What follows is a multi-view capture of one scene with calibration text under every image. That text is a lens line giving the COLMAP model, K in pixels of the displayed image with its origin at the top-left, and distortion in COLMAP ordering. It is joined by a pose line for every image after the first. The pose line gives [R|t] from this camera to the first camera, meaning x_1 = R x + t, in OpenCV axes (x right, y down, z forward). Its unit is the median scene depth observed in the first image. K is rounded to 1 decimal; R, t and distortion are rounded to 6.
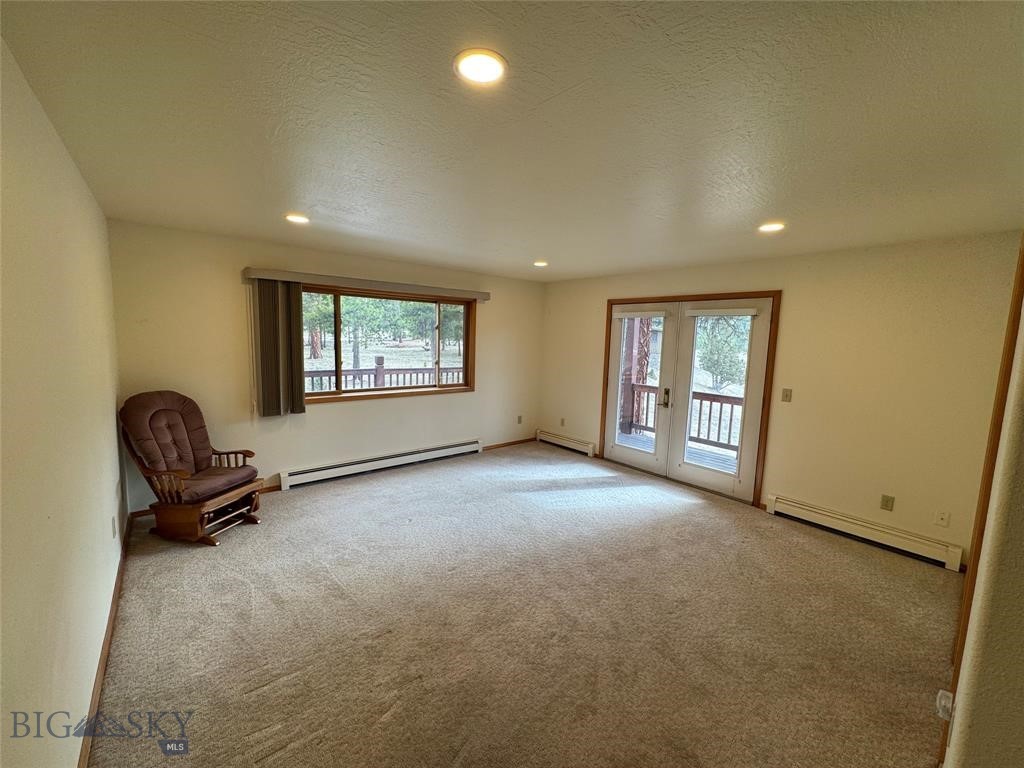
lens RADIAL K [[409.4, 0, 512.0], [0, 409.4, 384.0], [0, 0, 1]] dist [-0.000364, -0.000066]
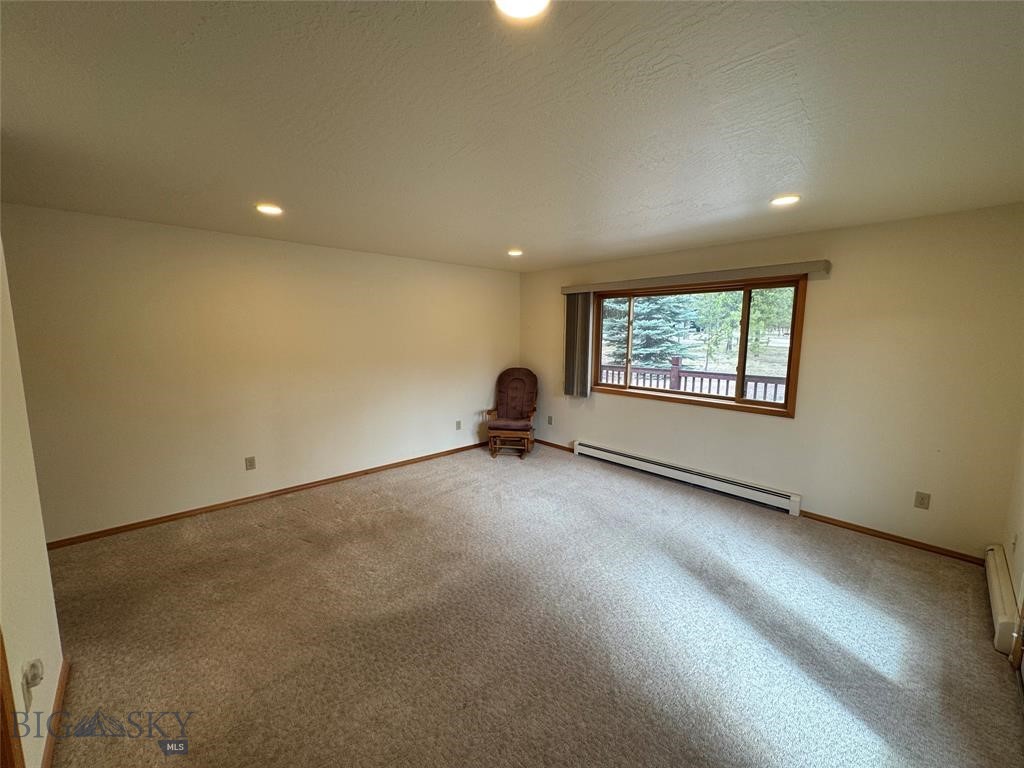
lens RADIAL K [[409.4, 0, 512.0], [0, 409.4, 384.0], [0, 0, 1]] dist [-0.000364, -0.000066]
pose [[0.043452, 0.092507, -0.994763, 0.601079], [-0.121270, 0.988830, 0.086658, -0.041413], [0.991668, 0.116869, 0.054185, 0.604217]]
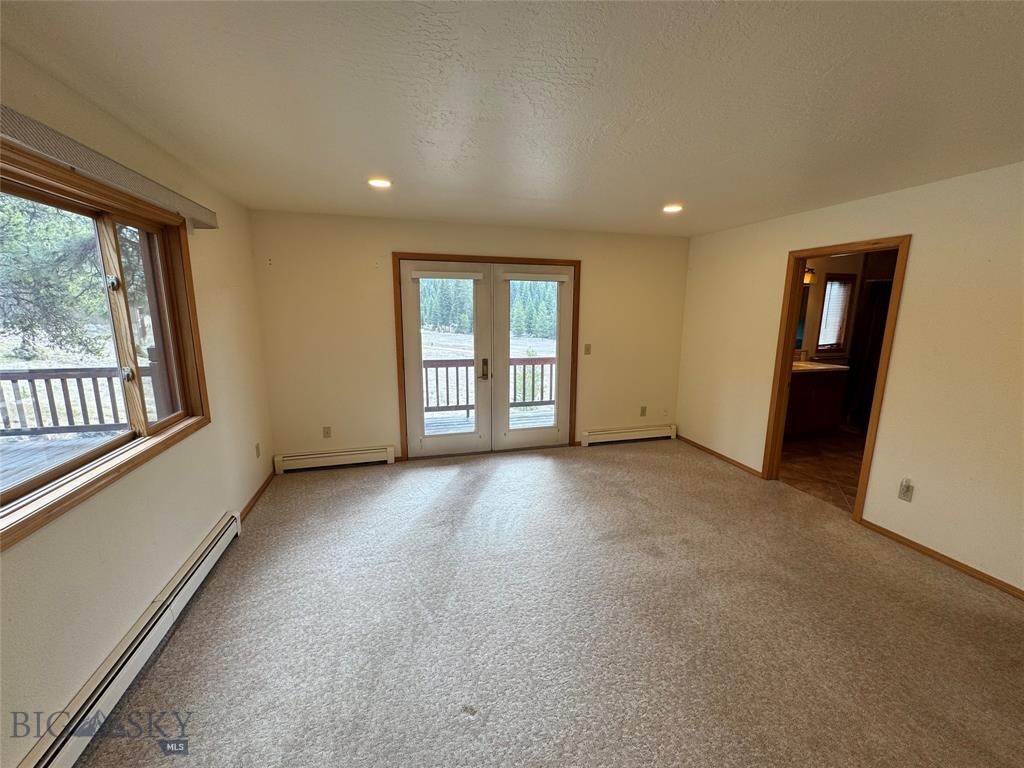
lens RADIAL K [[409.4, 0, 512.0], [0, 409.4, 384.0], [0, 0, 1]] dist [-0.000364, -0.000066]
pose [[0.409714, -0.192394, 0.891694, -0.423931], [0.112240, 0.980710, 0.160029, -0.073039], [-0.905283, 0.034518, 0.423405, 0.550242]]
